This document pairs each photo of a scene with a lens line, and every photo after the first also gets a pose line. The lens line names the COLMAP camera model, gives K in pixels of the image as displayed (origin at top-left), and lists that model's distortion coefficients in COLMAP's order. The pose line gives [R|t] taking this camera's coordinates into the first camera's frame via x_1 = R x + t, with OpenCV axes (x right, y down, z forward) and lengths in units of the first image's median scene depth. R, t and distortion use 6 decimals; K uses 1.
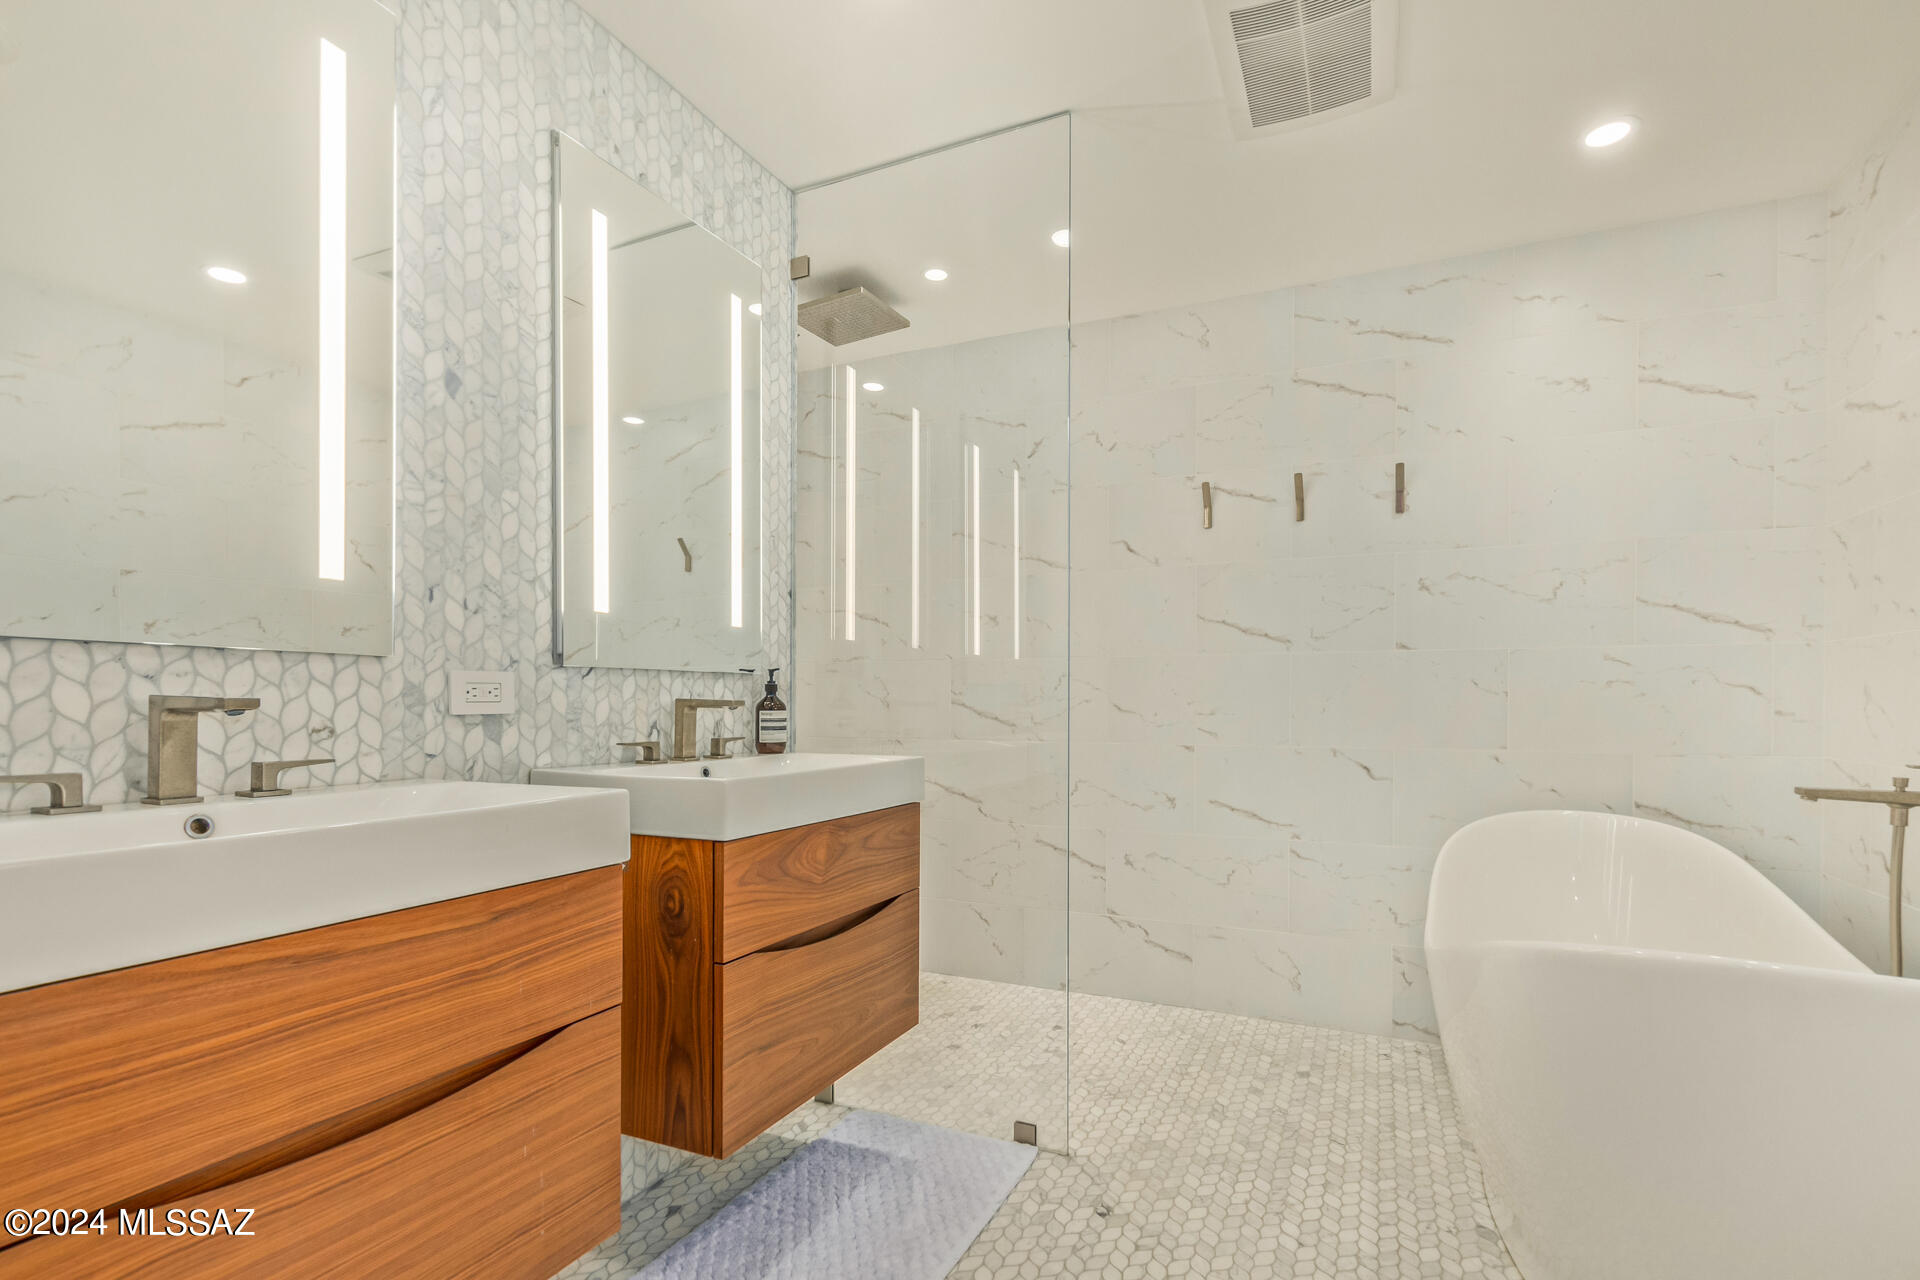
lens RADIAL K [[891.9, 0, 959.9], [0, 891.9, 711.4], [0, 0, 1]] dist [0.006054, -0.003152]
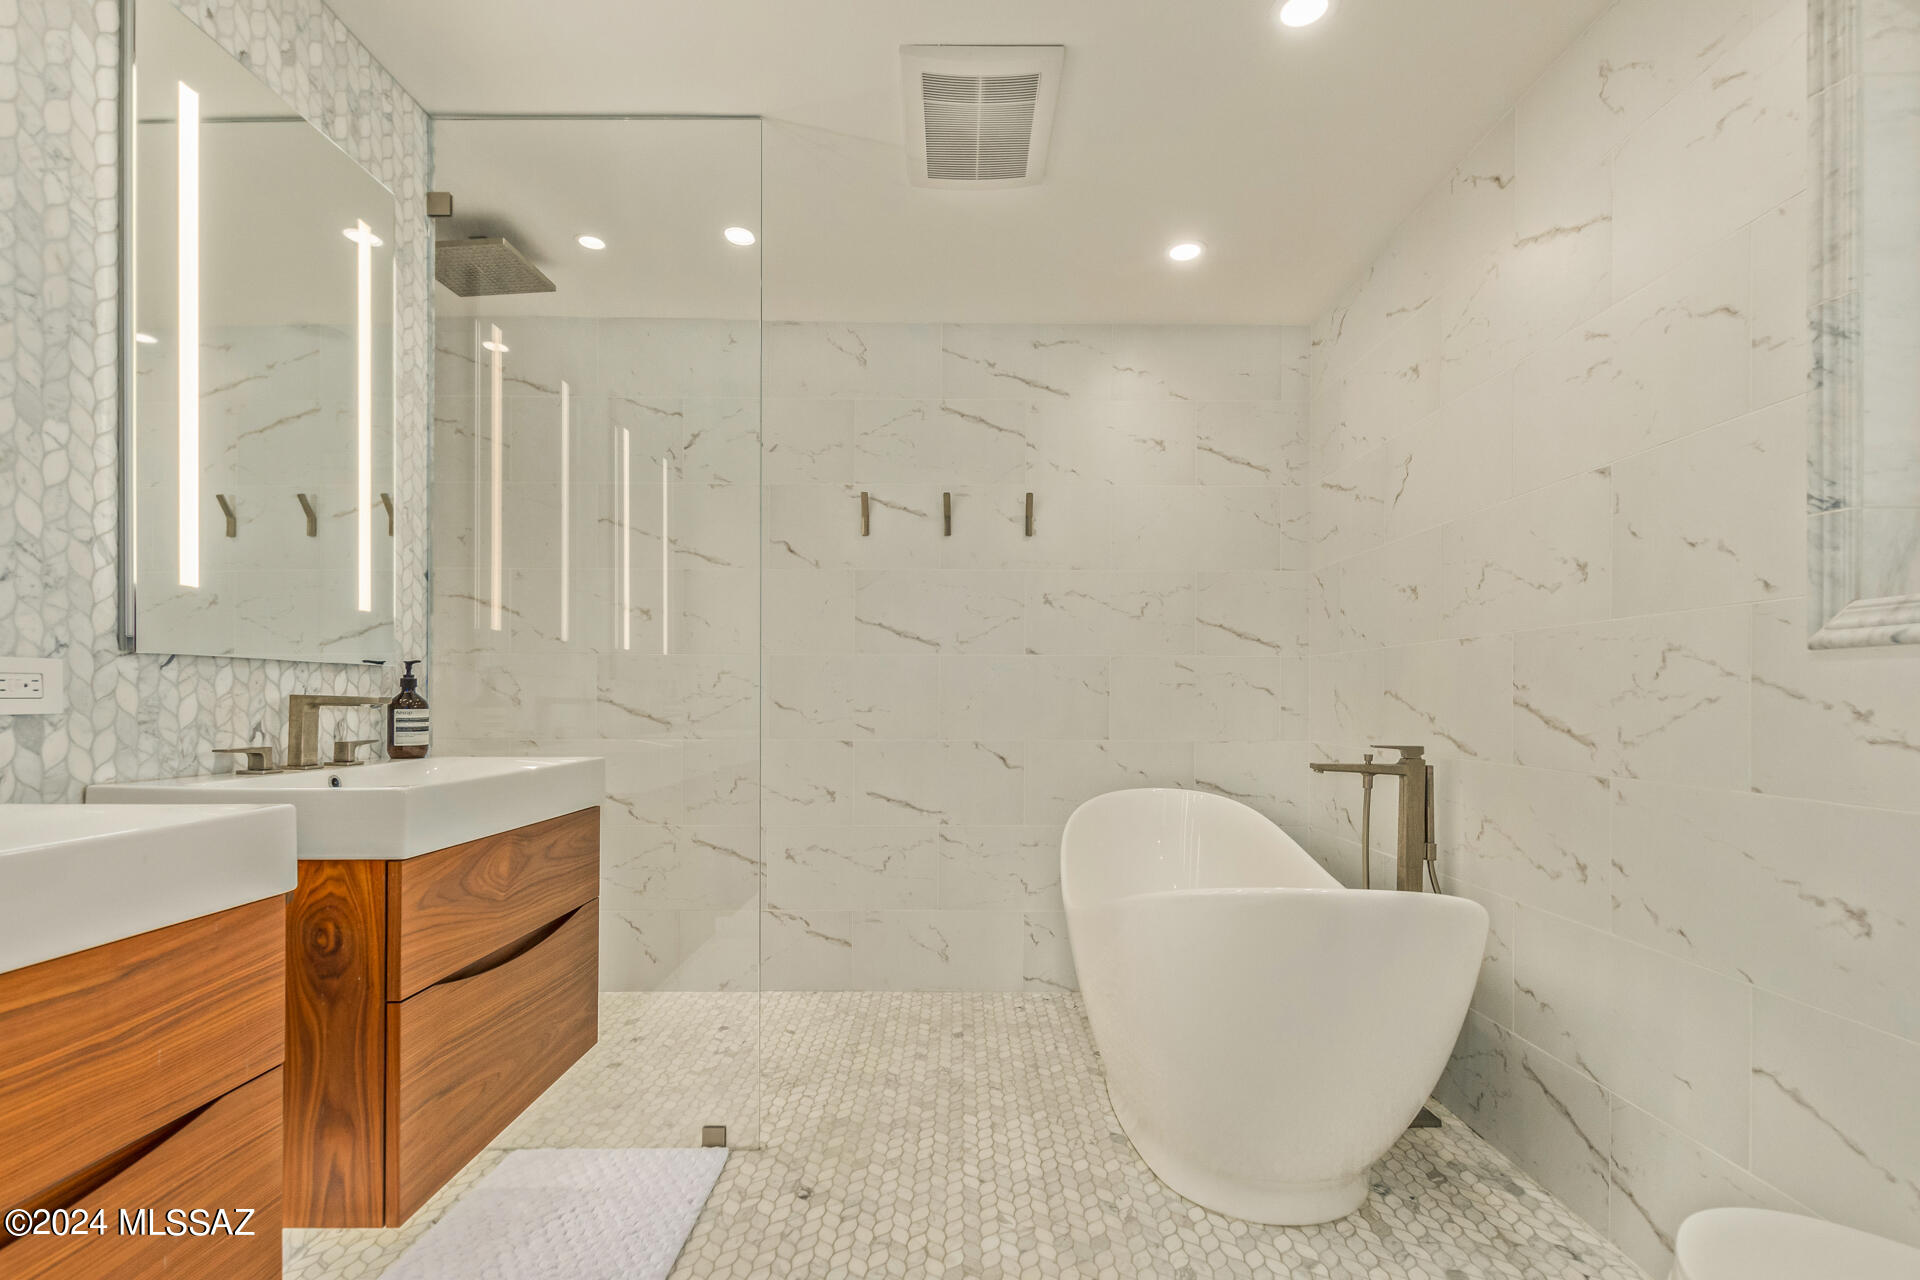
lens RADIAL K [[891.9, 0, 955.1], [0, 891.9, 704.7], [0, 0, 1]] dist [0.006054, -0.003152]
pose [[0.908888, -0.000578, 0.417040, -0.101183], [0.002261, 0.999991, -0.003542, -0.000671], [-0.417035, 0.004162, 0.908881, -0.010637]]
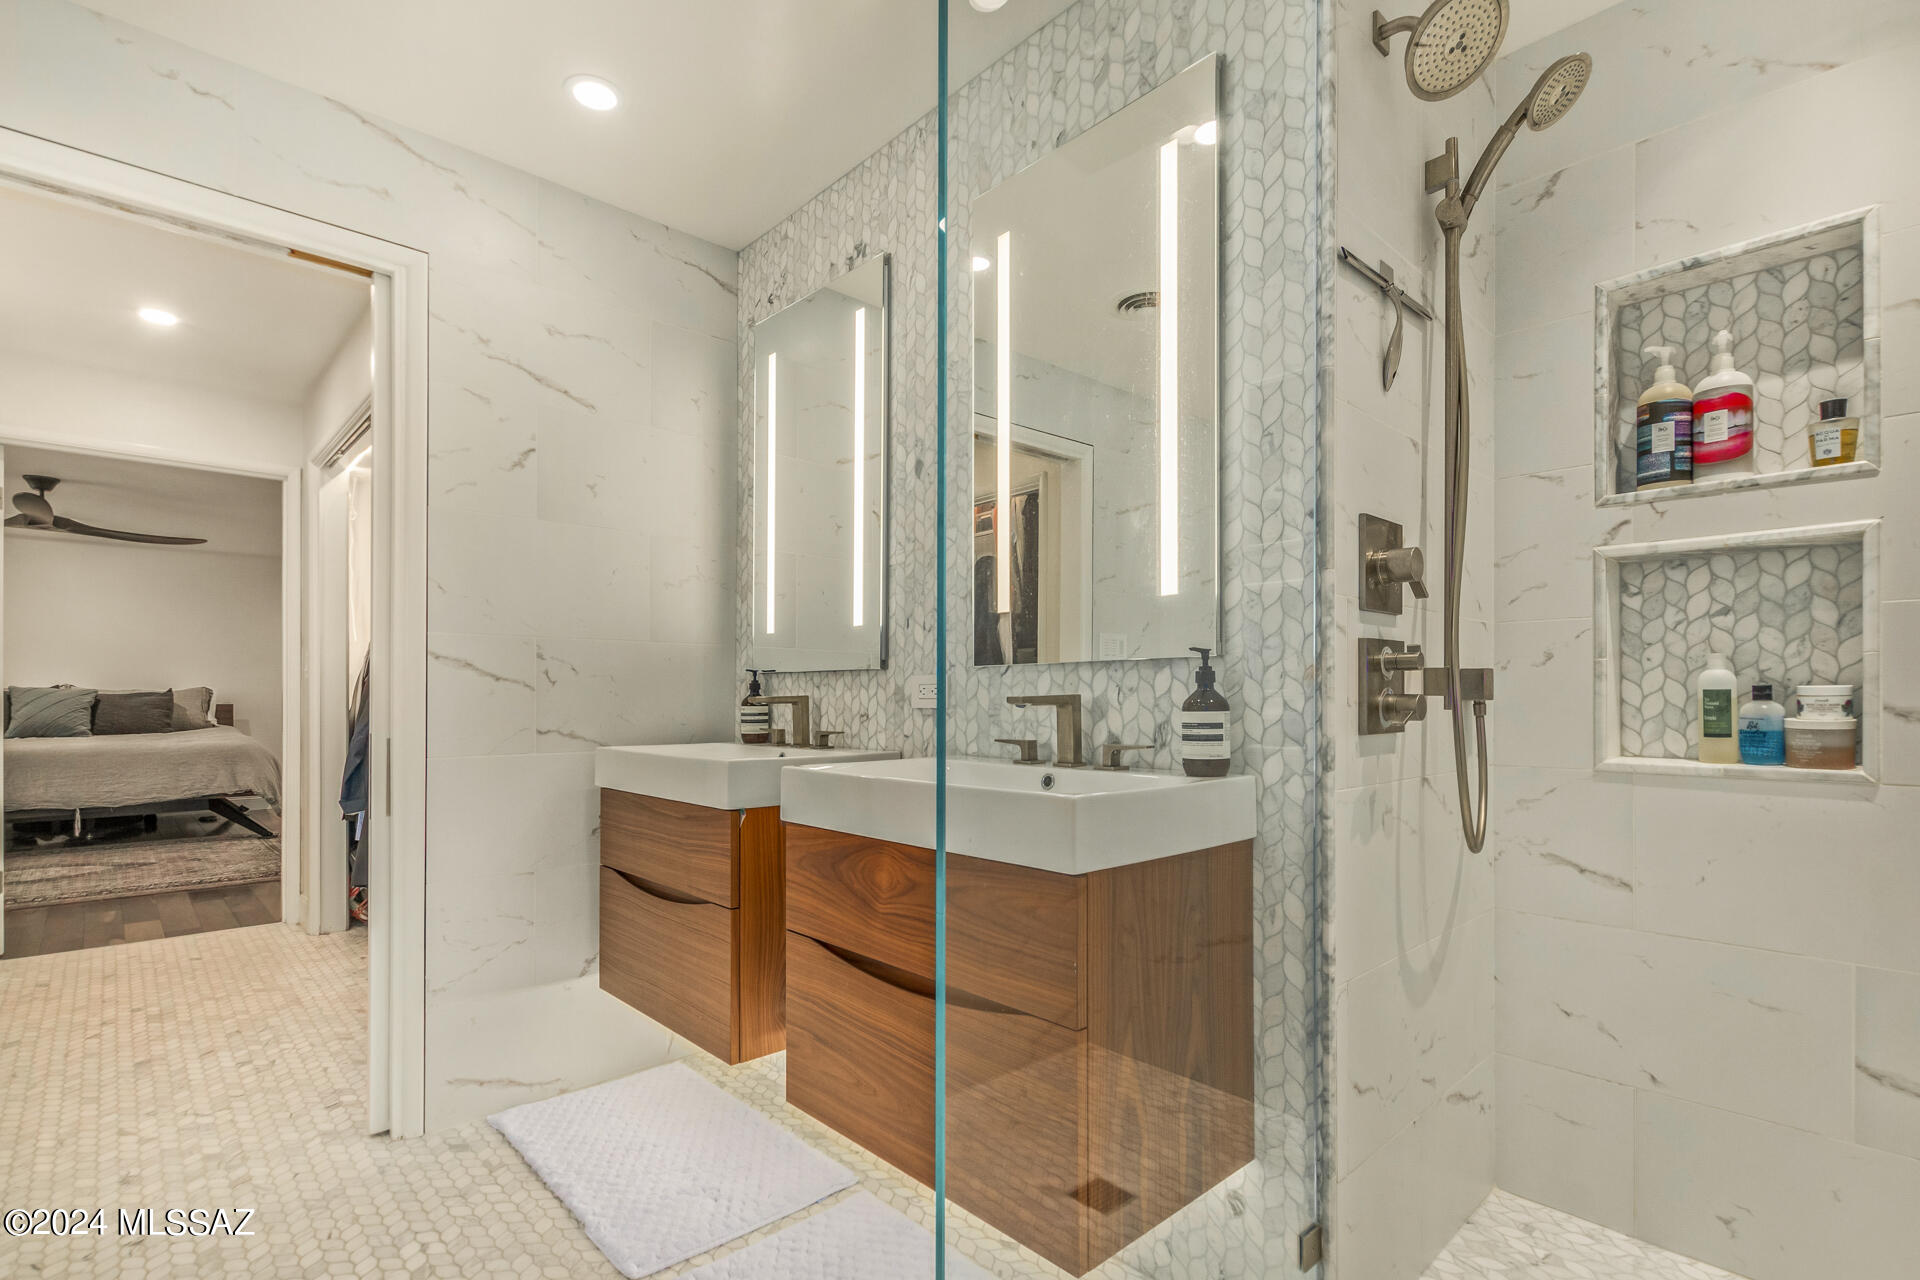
lens RADIAL K [[891.9, 0, 936.5], [0, 891.9, 688.7], [0, 0, 1]] dist [0.006054, -0.003152]
pose [[-0.376342, -0.010741, -0.926419, 0.530180], [-0.007738, 0.999934, -0.008450, -0.011412], [0.926448, 0.003988, -0.376400, 1.180834]]
